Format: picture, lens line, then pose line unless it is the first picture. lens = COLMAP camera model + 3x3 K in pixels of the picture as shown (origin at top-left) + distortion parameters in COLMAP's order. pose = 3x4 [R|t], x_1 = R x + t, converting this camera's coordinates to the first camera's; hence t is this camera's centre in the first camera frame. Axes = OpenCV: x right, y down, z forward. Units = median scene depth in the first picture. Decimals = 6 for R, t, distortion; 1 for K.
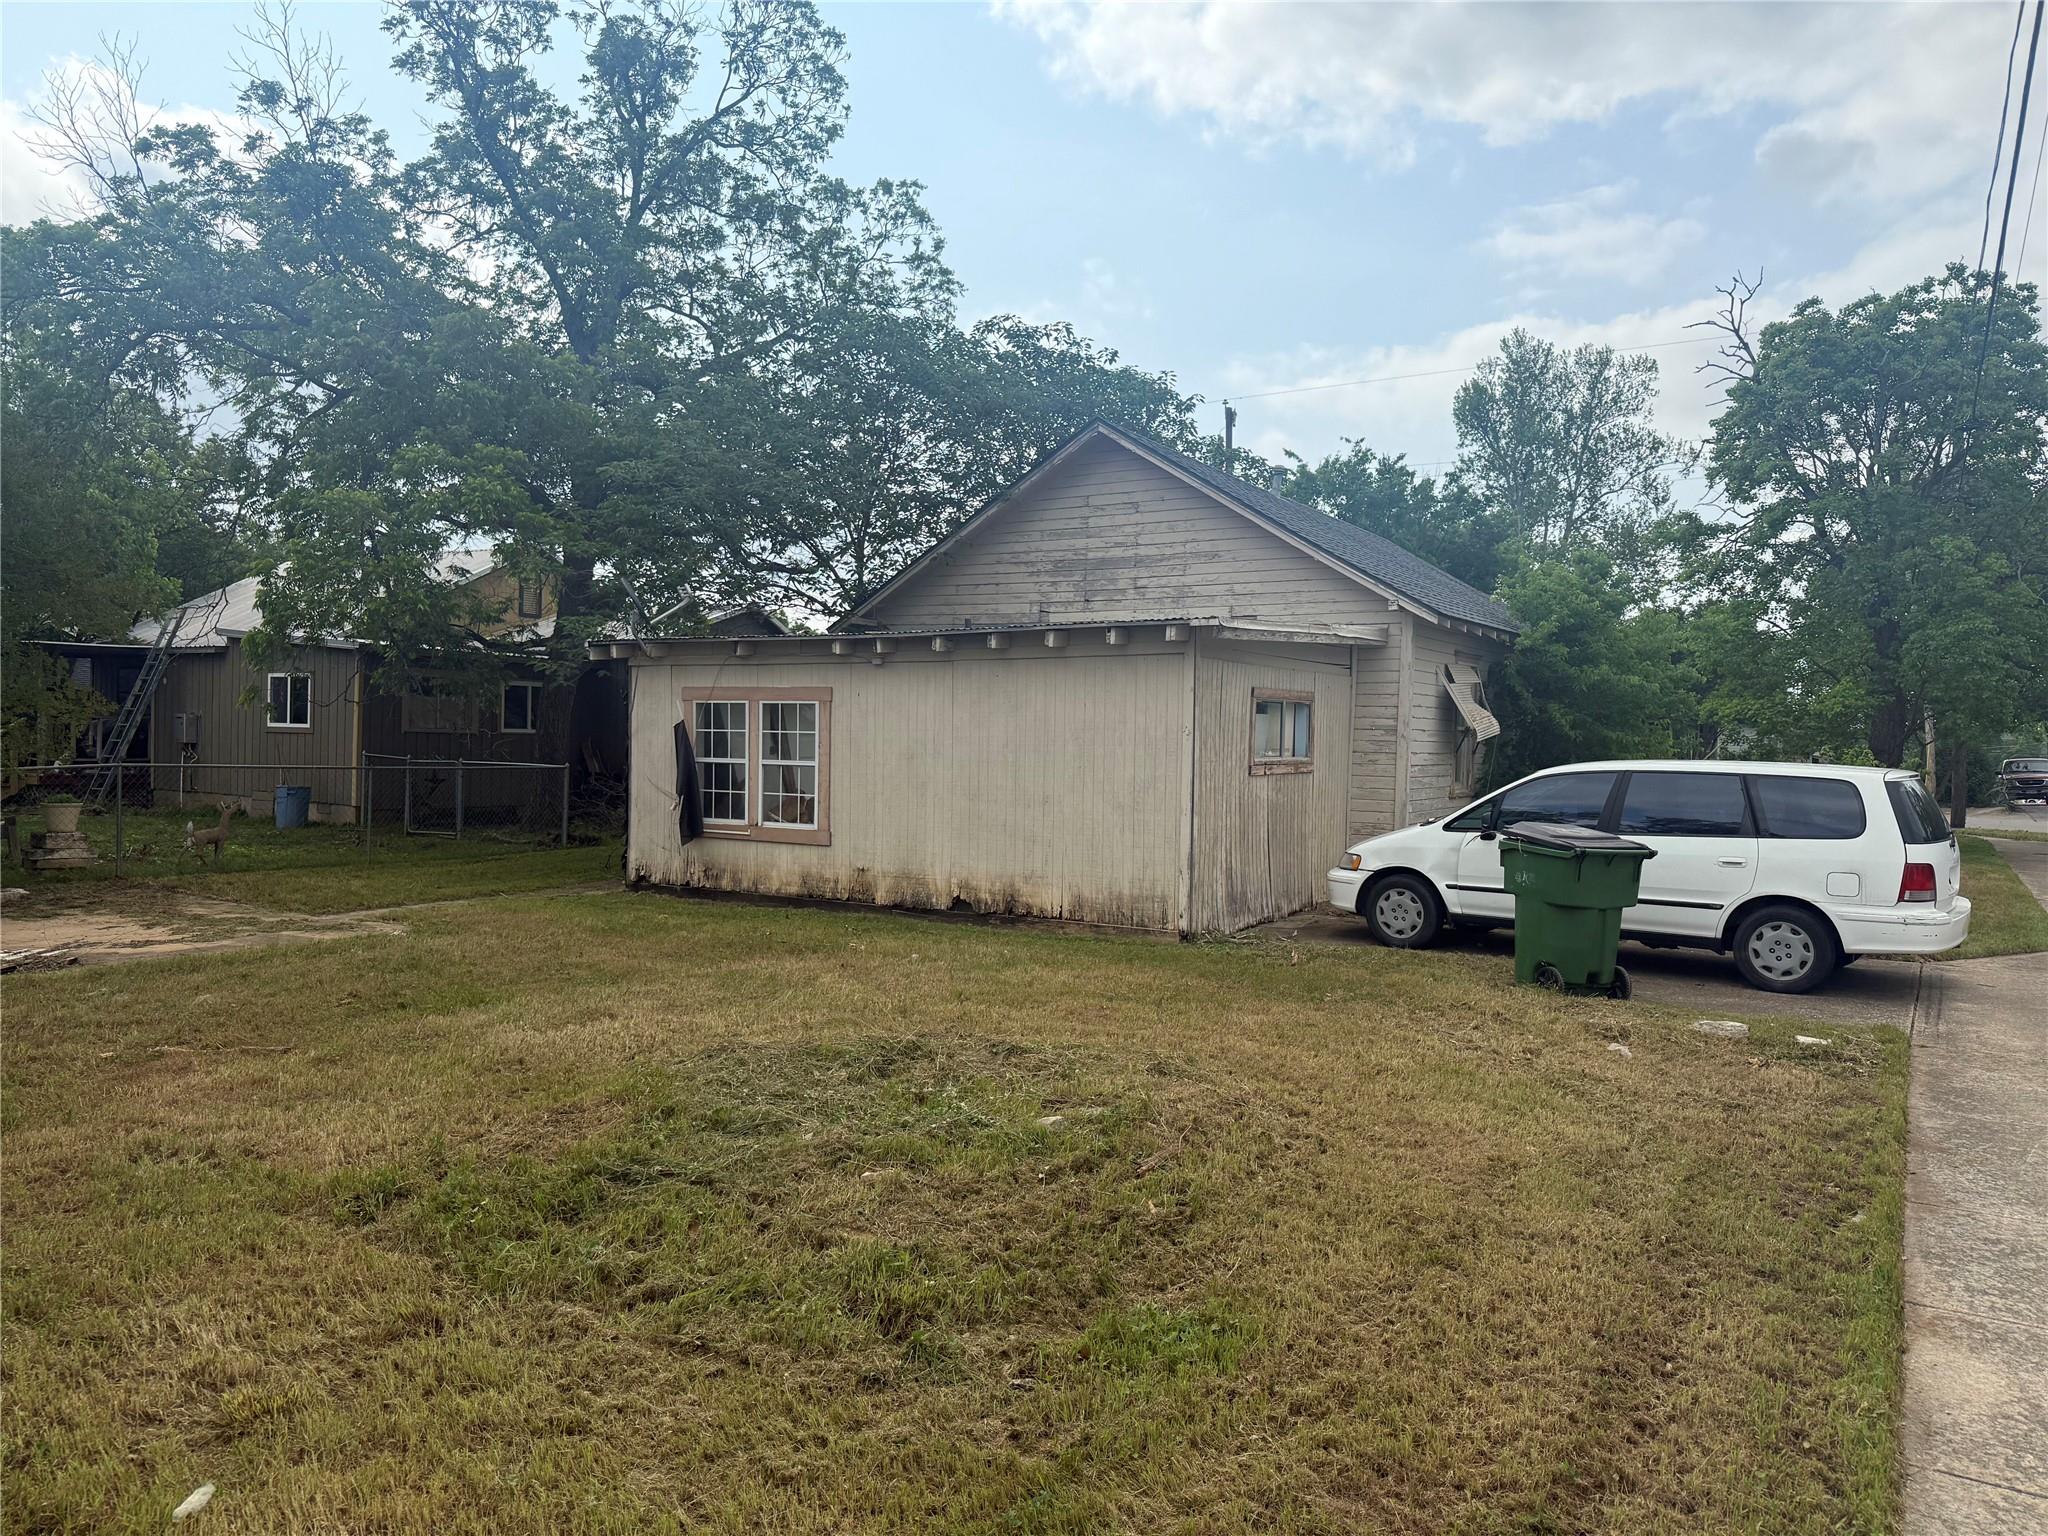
lens RADIAL K [[1414.5, 0, 1011.2], [0, 1414.5, 762.4], [0, 0, 1]] dist [0.162012, -0.283127]
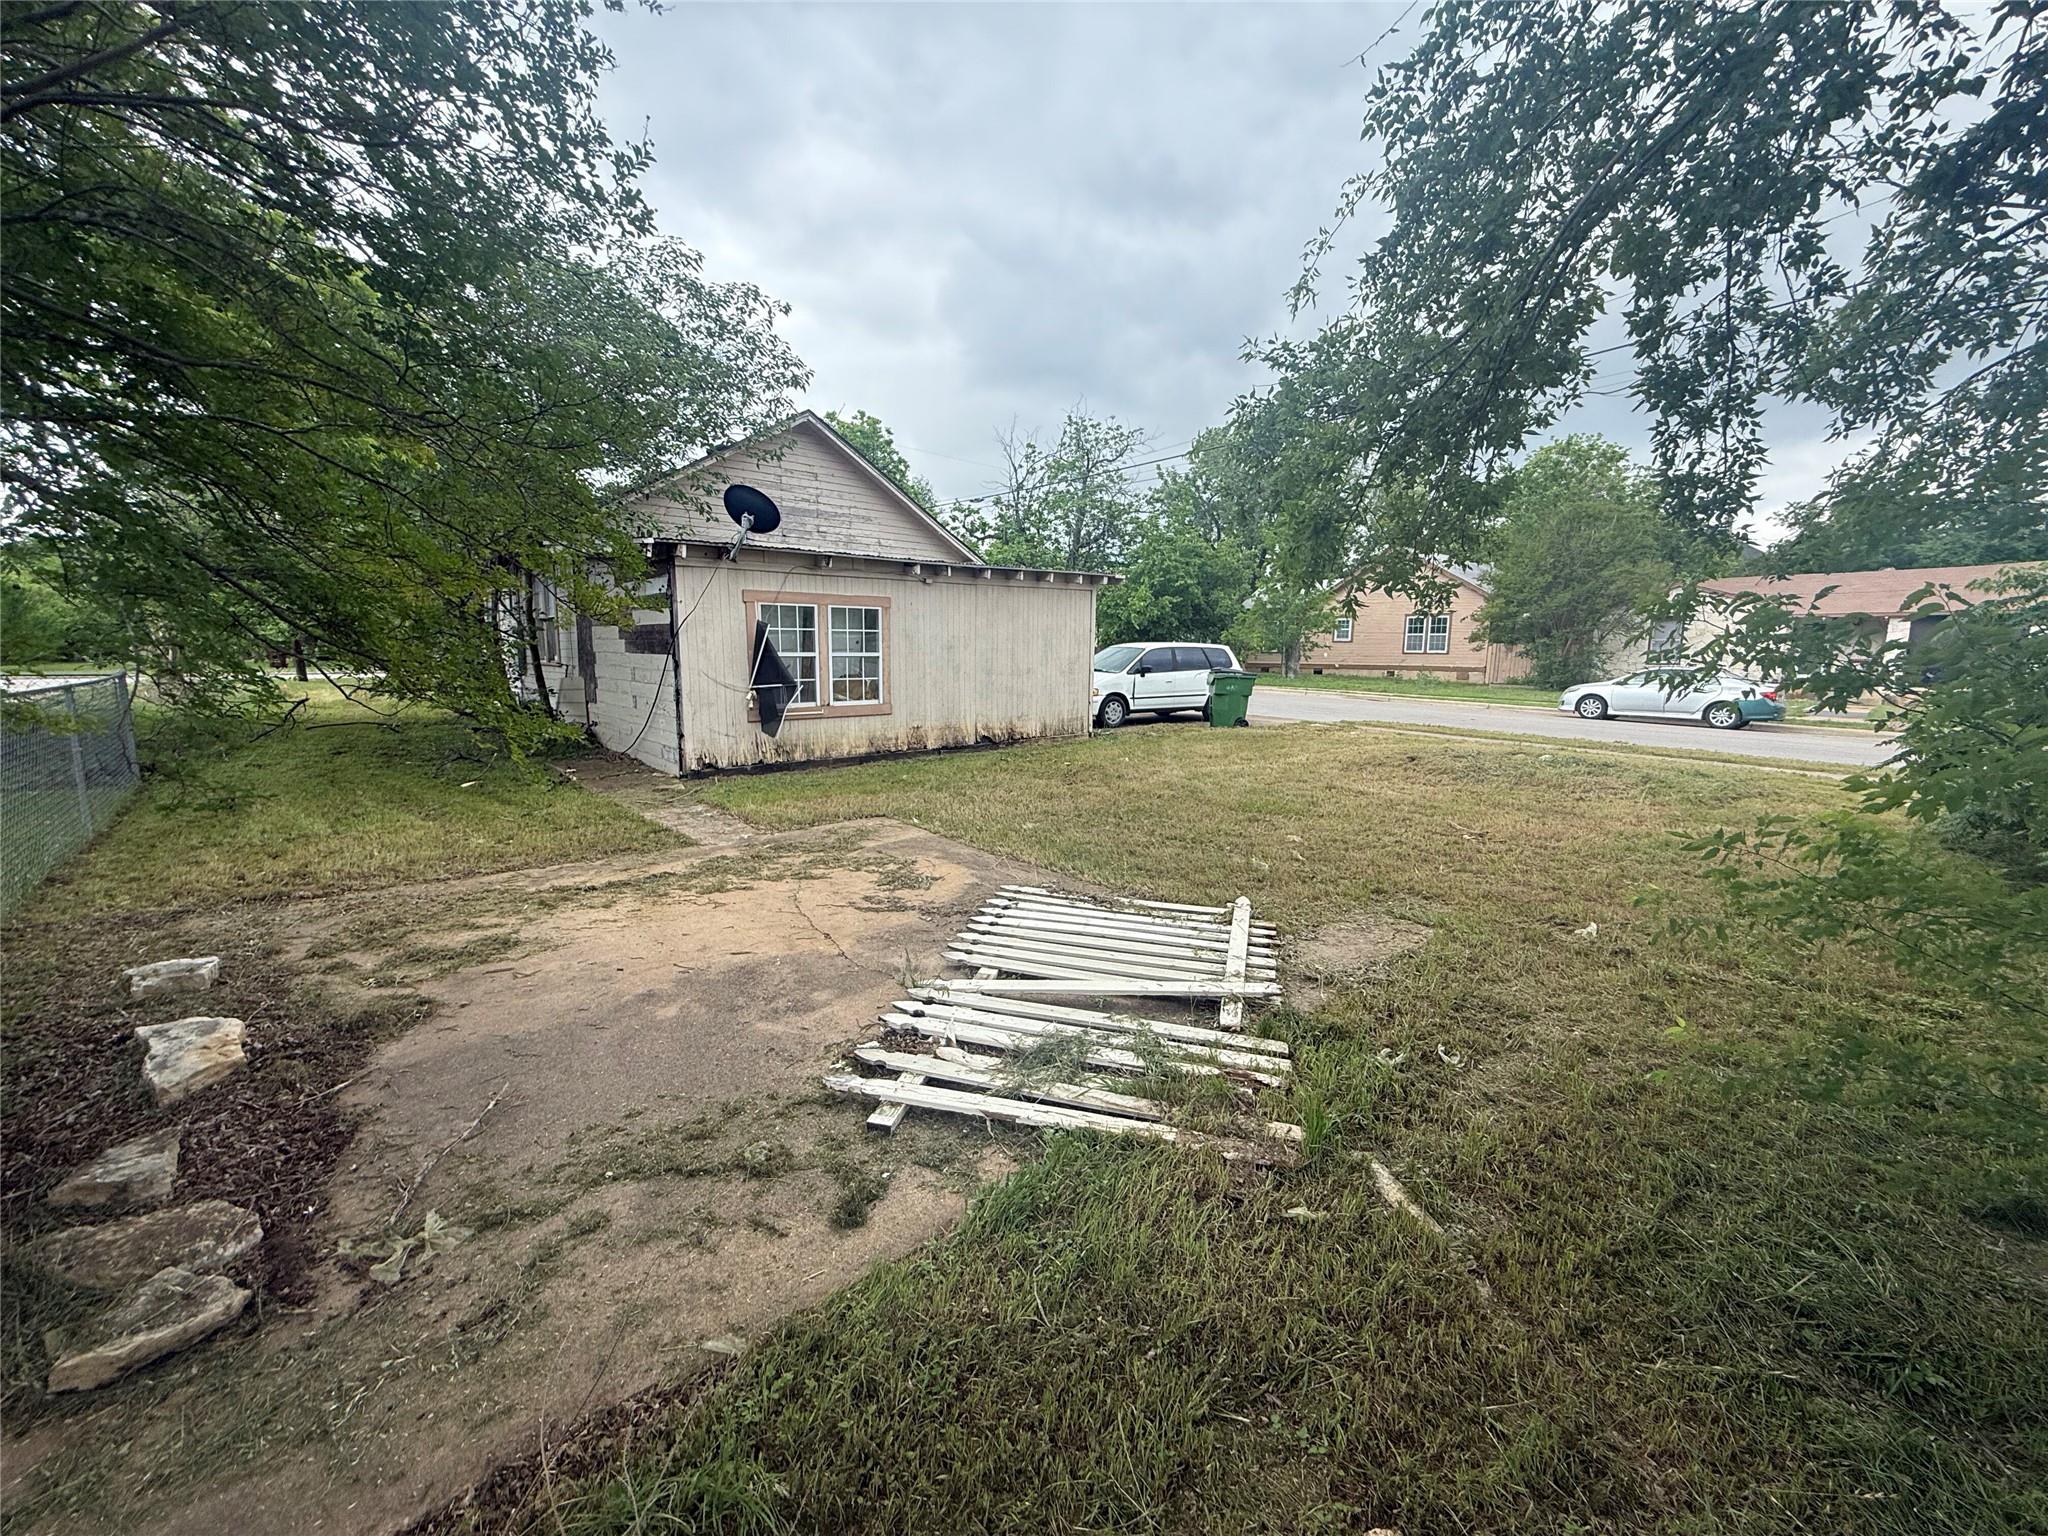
lens RADIAL K [[811.3, 0, 1020.4], [0, 811.3, 768.8], [0, 0, 1]] dist [-0.001845, -0.000047]
pose [[0.297000, -0.160845, 0.941233, -0.817060], [0.012523, 0.986282, 0.164591, -0.016661], [-0.954795, -0.037096, 0.294940, 0.624095]]
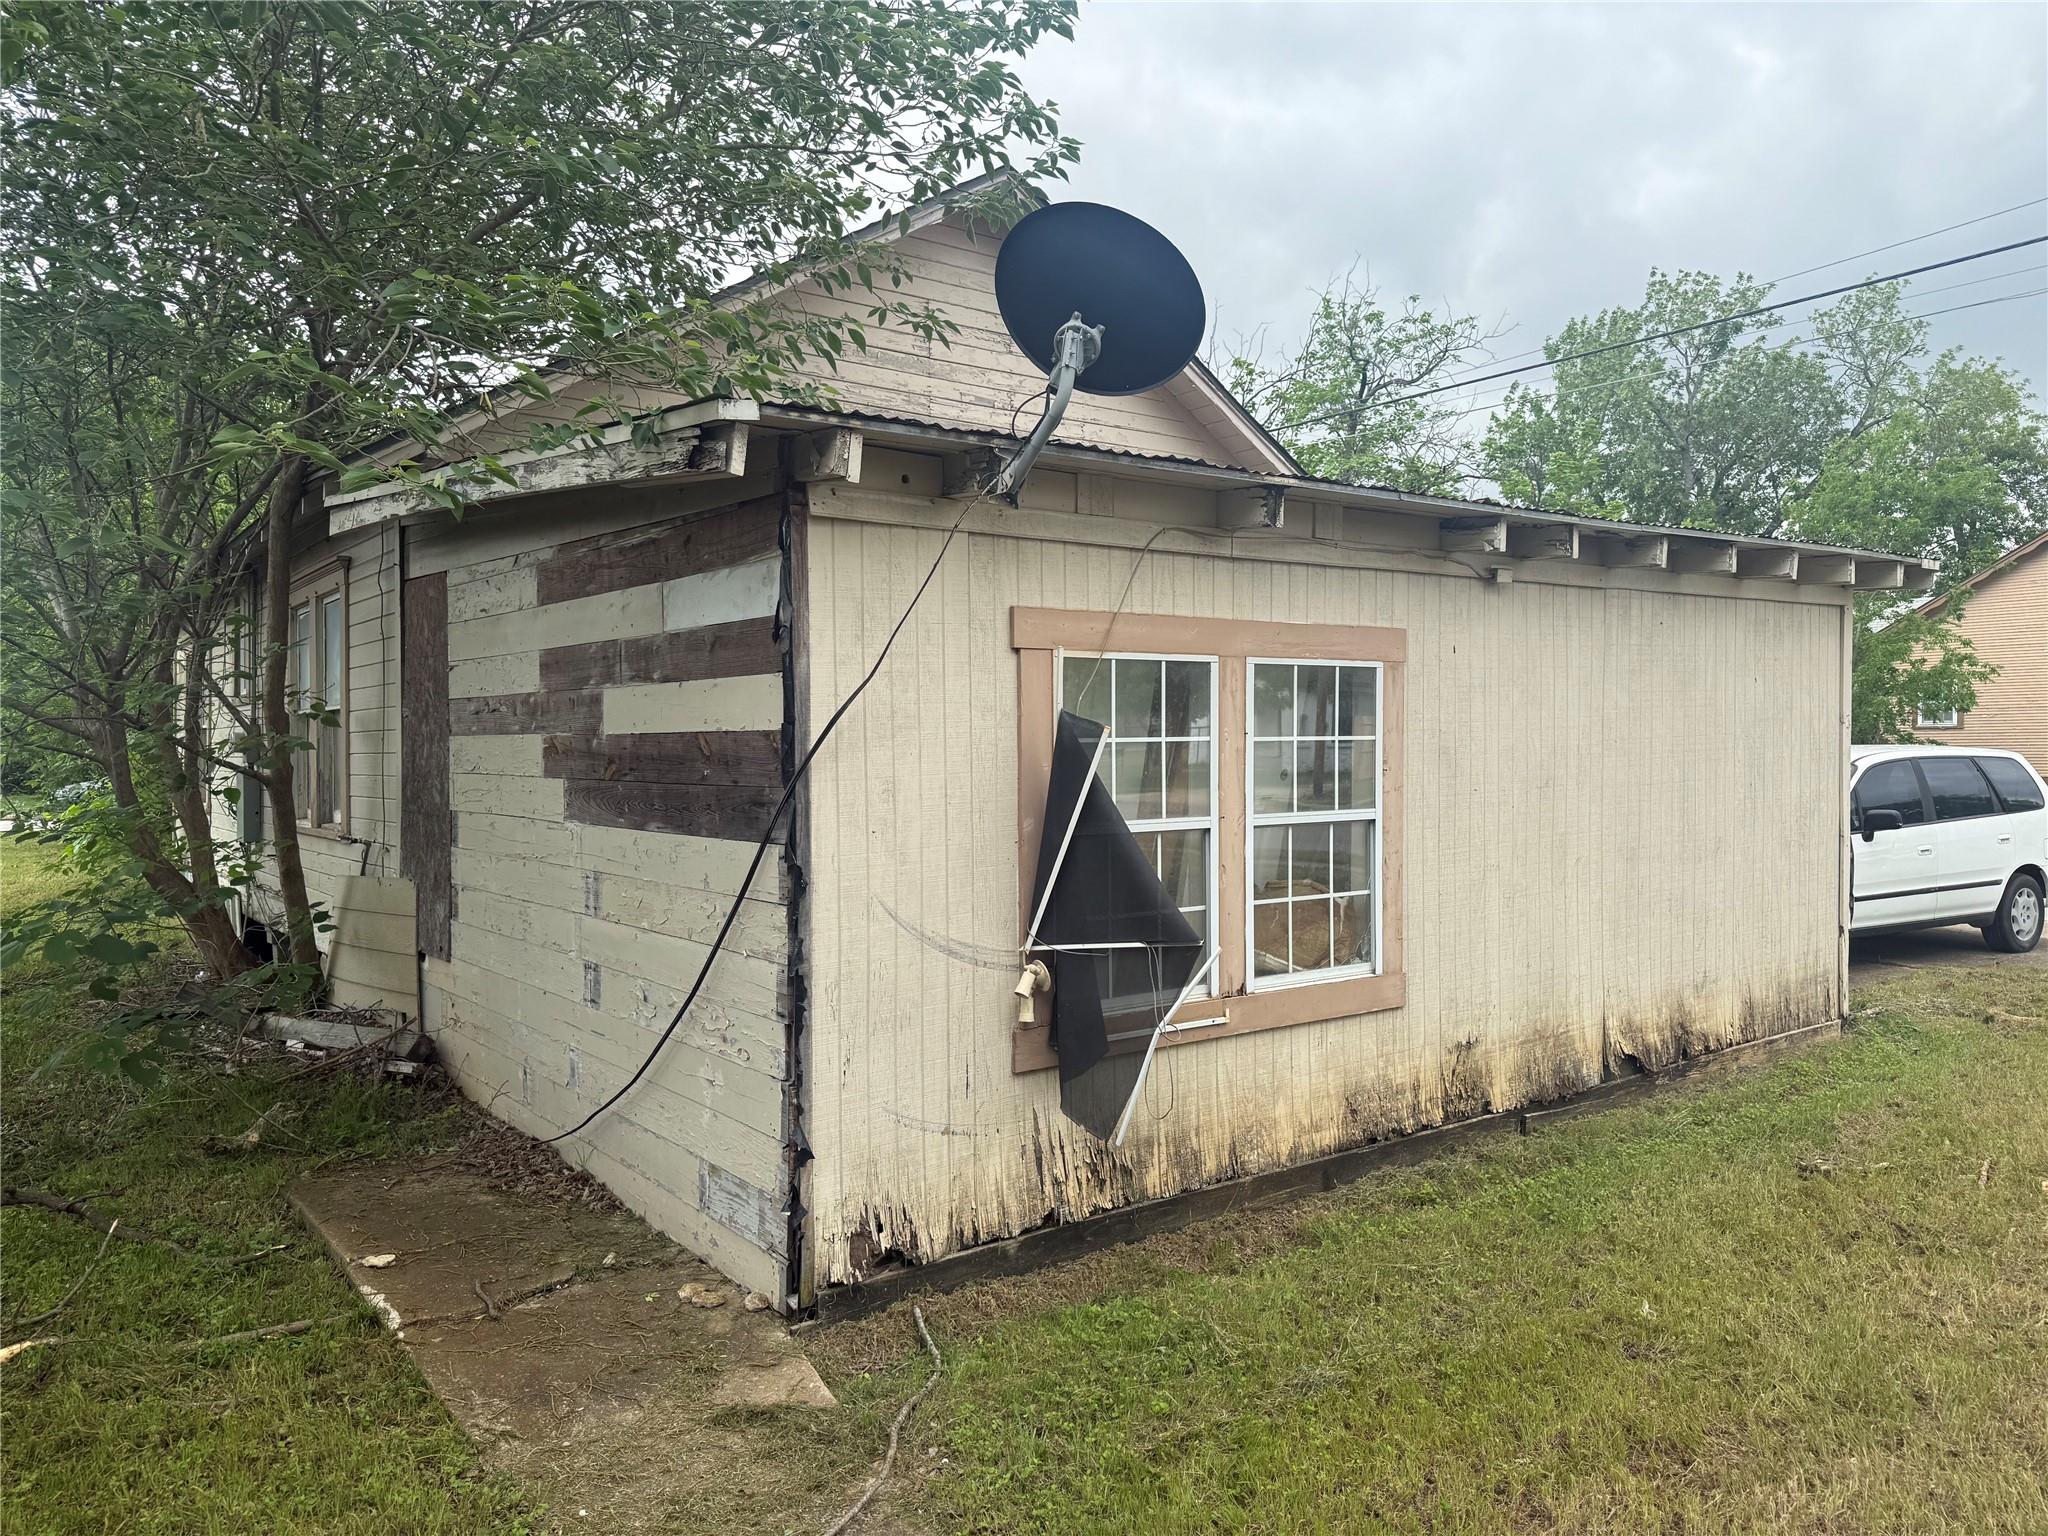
lens RADIAL K [[1414.5, 0, 1011.2], [0, 1414.5, 762.4], [0, 0, 1]] dist [0.162012, -0.283127]
pose [[0.364722, -0.037176, 0.930374, -0.544841], [0.029895, 0.999155, 0.028205, -0.027912], [-0.930636, 0.017527, 0.365525, 0.921183]]
